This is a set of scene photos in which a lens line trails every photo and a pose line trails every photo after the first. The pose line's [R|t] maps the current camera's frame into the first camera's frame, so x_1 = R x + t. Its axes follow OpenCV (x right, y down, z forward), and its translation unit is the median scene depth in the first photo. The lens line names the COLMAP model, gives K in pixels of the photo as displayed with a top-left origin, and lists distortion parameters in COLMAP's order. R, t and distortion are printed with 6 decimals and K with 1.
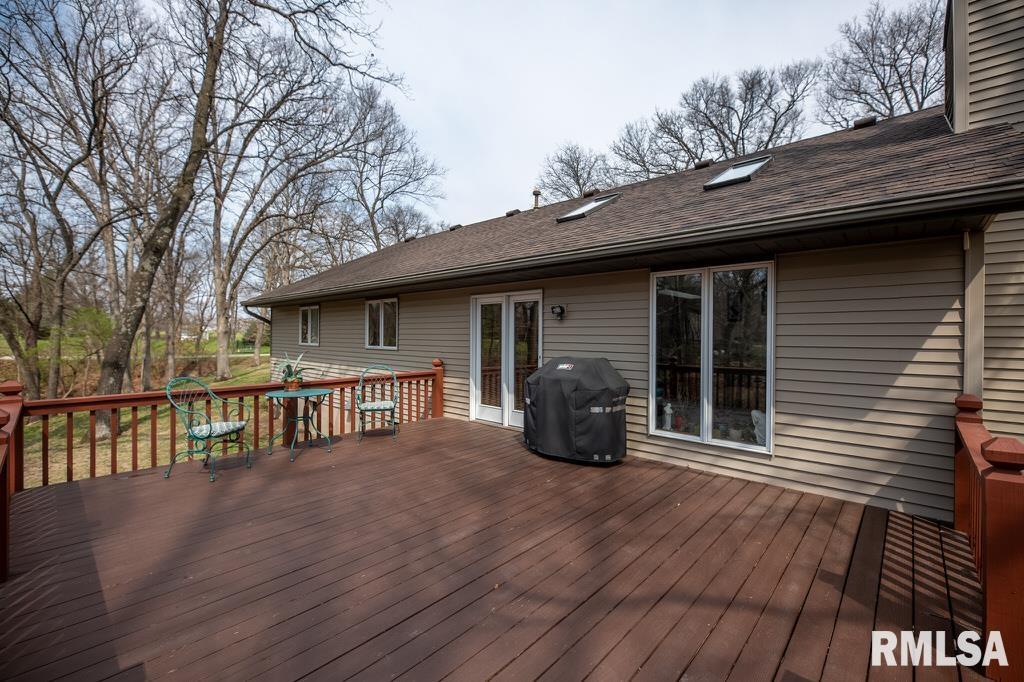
lens RADIAL K [[417.1, 0, 514.4], [0, 417.1, 342.2], [0, 0, 1]] dist [-0.003834, -0.002360]
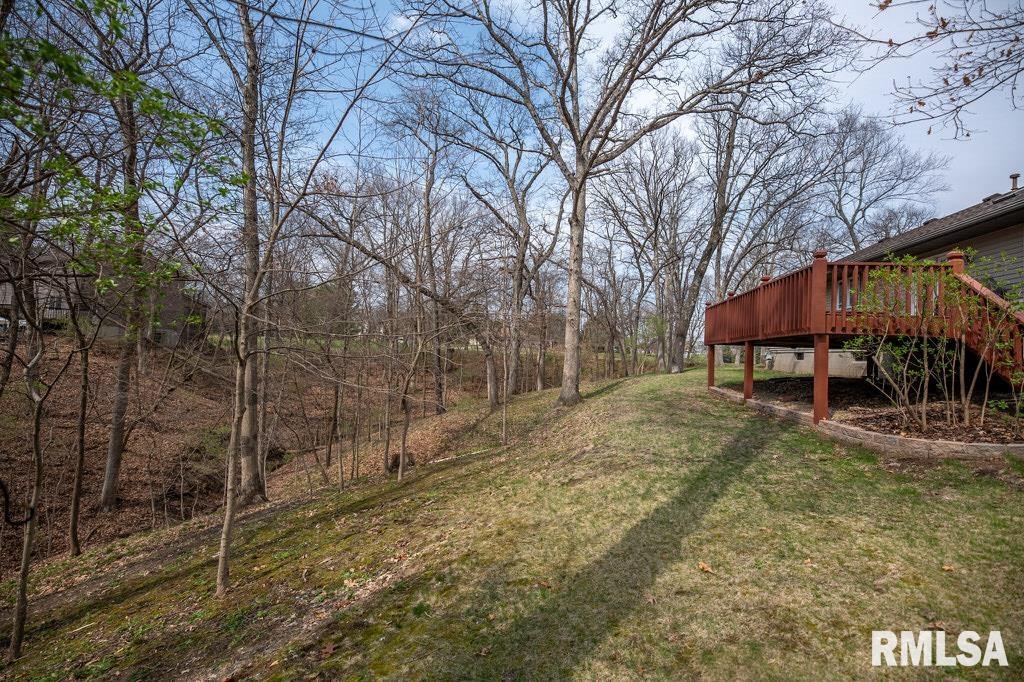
lens RADIAL K [[417.0, 0, 514.2], [0, 417.0, 335.0], [0, 0, 1]] dist [-0.007184, -0.001450]
pose [[0.524791, -0.012925, -0.851133, 0.276827], [-0.061646, 0.996682, -0.053146, 0.213811], [0.848996, 0.080359, 0.522253, -0.696531]]
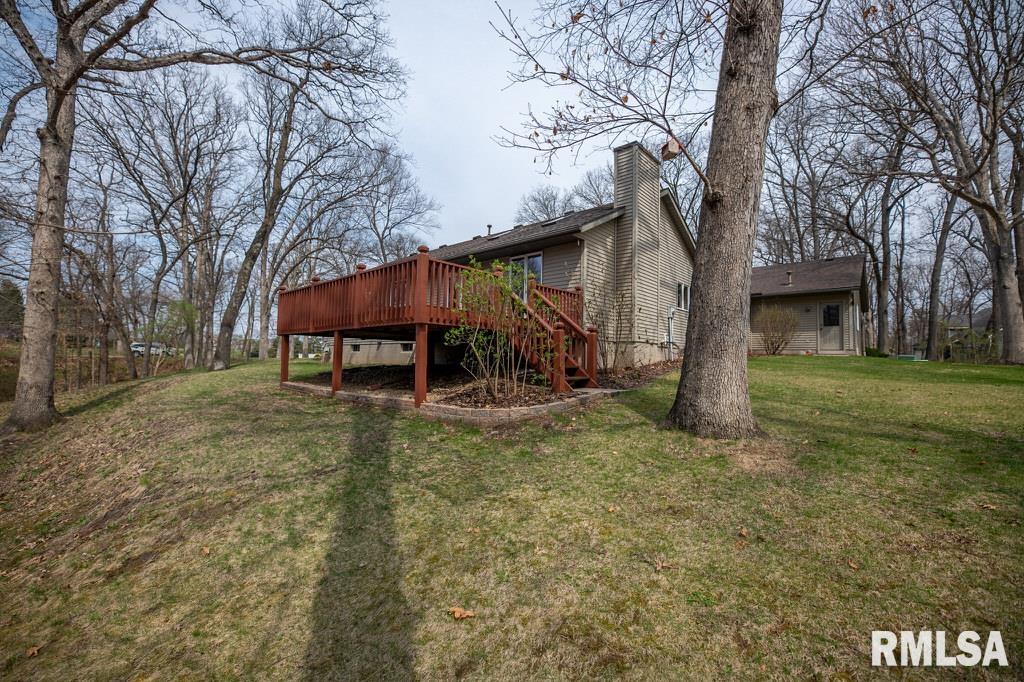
lens RADIAL K [[417.1, 0, 508.6], [0, 417.1, 342.3], [0, 0, 1]] dist [-0.003834, -0.002360]
pose [[0.999860, 0.016557, -0.002347, 0.138981], [-0.016676, 0.997634, -0.066693, 0.222774], [0.001237, 0.066723, 0.997771, -0.652832]]
